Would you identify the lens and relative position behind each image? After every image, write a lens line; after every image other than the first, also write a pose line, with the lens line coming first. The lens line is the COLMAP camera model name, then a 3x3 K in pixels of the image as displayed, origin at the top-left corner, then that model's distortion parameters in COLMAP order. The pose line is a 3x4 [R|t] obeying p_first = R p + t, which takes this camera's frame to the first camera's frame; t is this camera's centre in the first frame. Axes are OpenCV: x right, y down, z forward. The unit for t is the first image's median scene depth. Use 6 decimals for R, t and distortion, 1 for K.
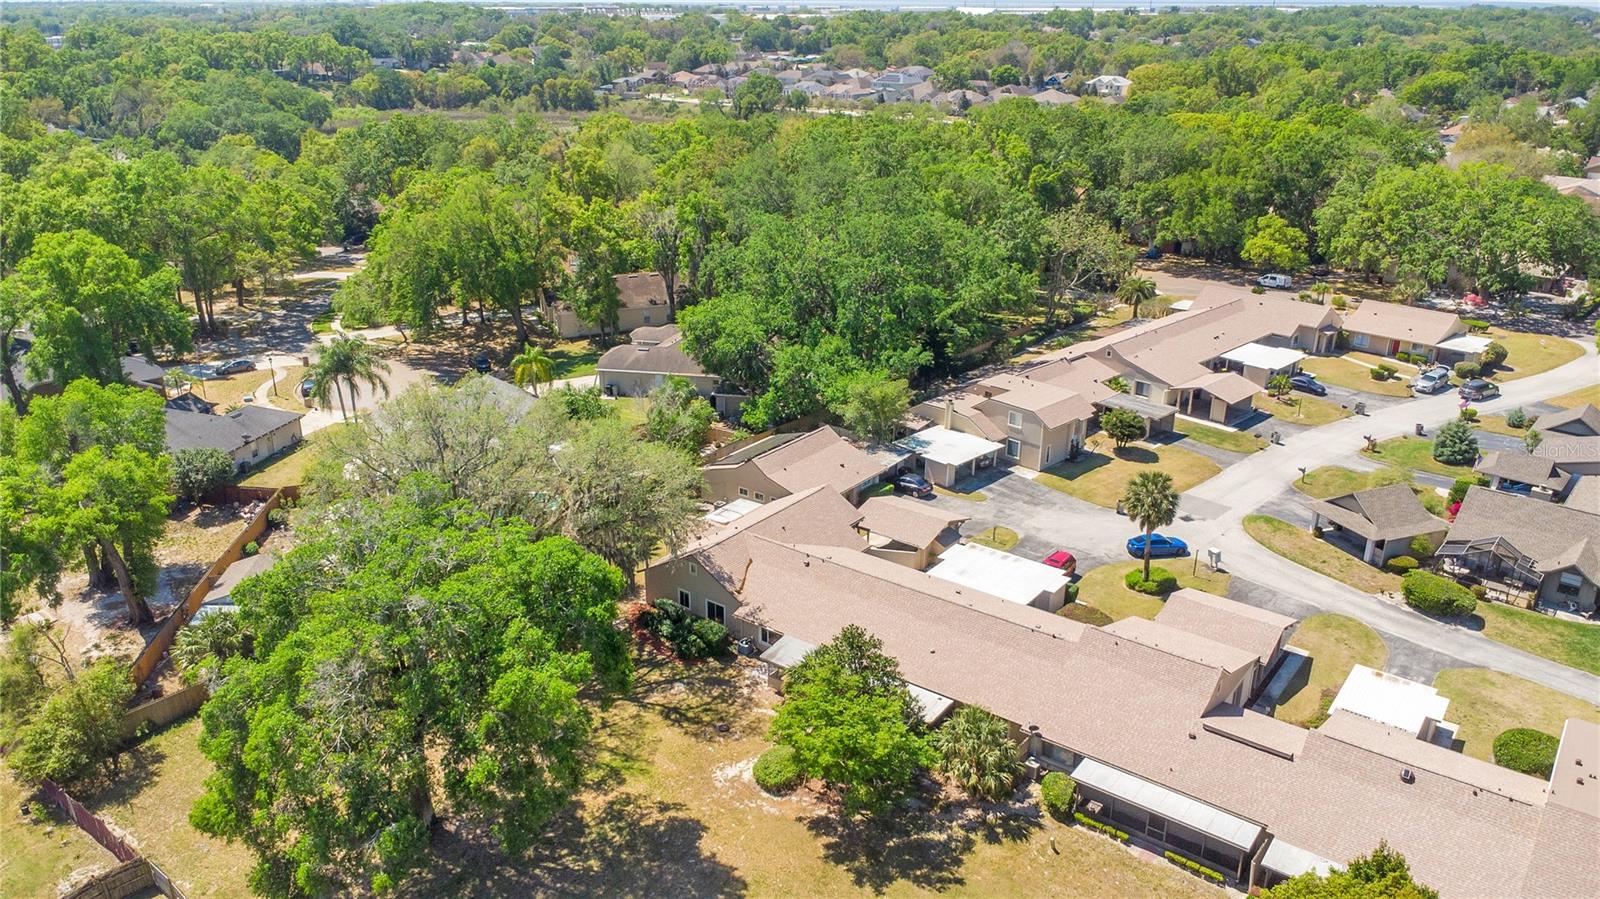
lens RADIAL K [[1074.8, 0, 800.0], [0, 1074.8, 449.5], [0, 0, 1]] dist [0.035356, -0.043217]
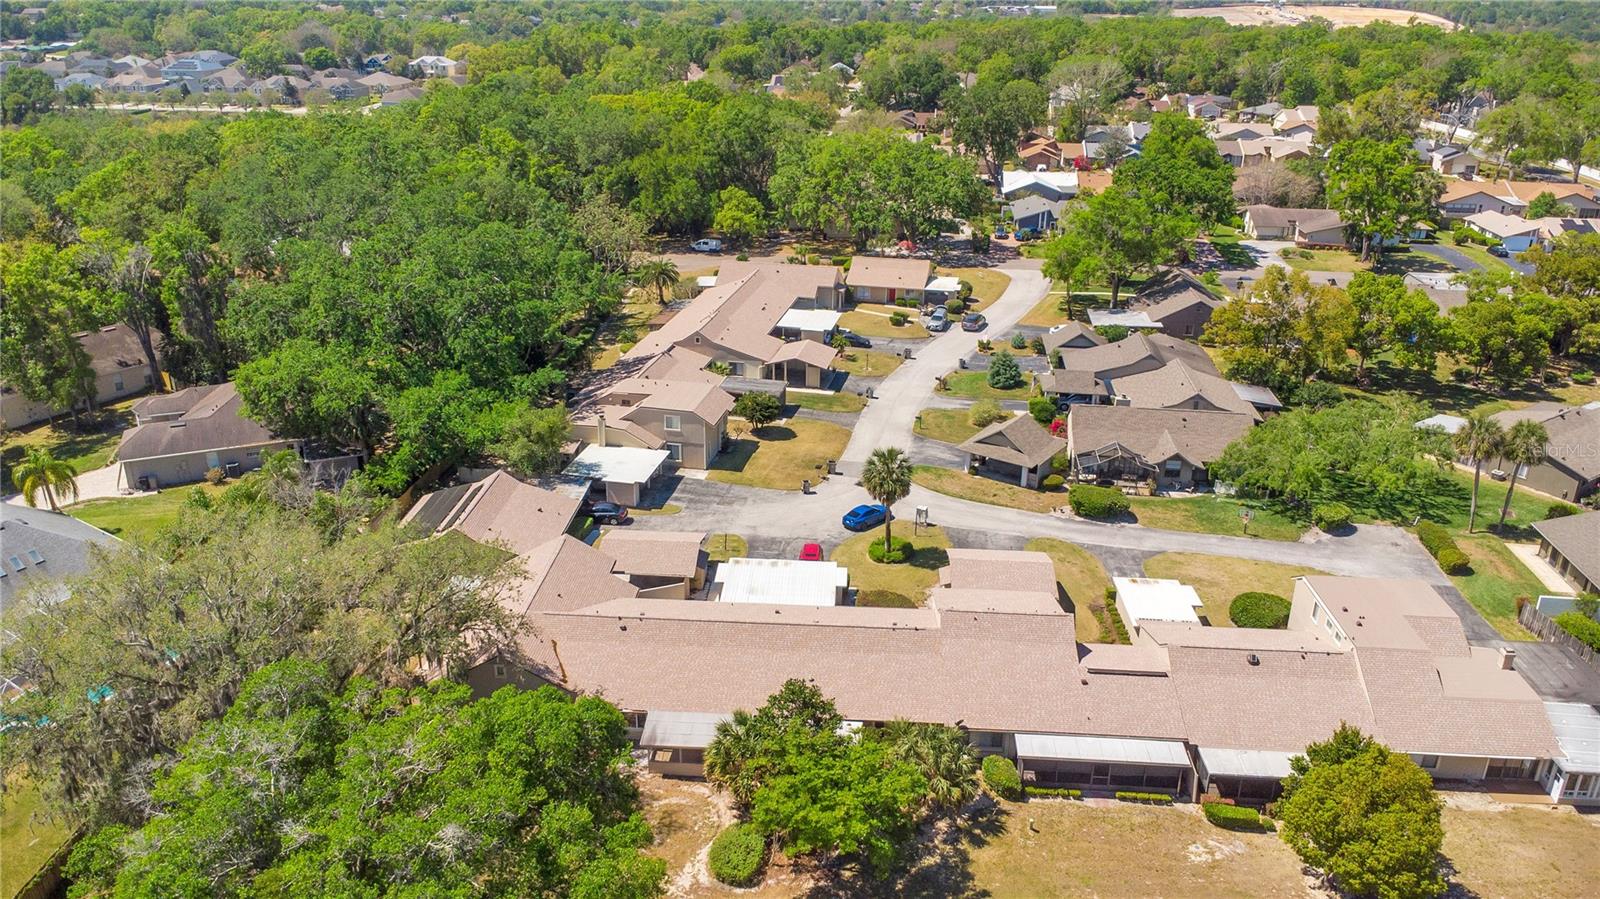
lens RADIAL K [[1074.8, 0, 800.0], [0, 1074.8, 449.5], [0, 0, 1]] dist [0.035356, -0.043217]
pose [[0.855350, -0.205332, 0.475620, -0.177032], [0.198129, 0.977959, 0.065886, -0.047086], [-0.478666, 0.037879, 0.877180, 0.085887]]
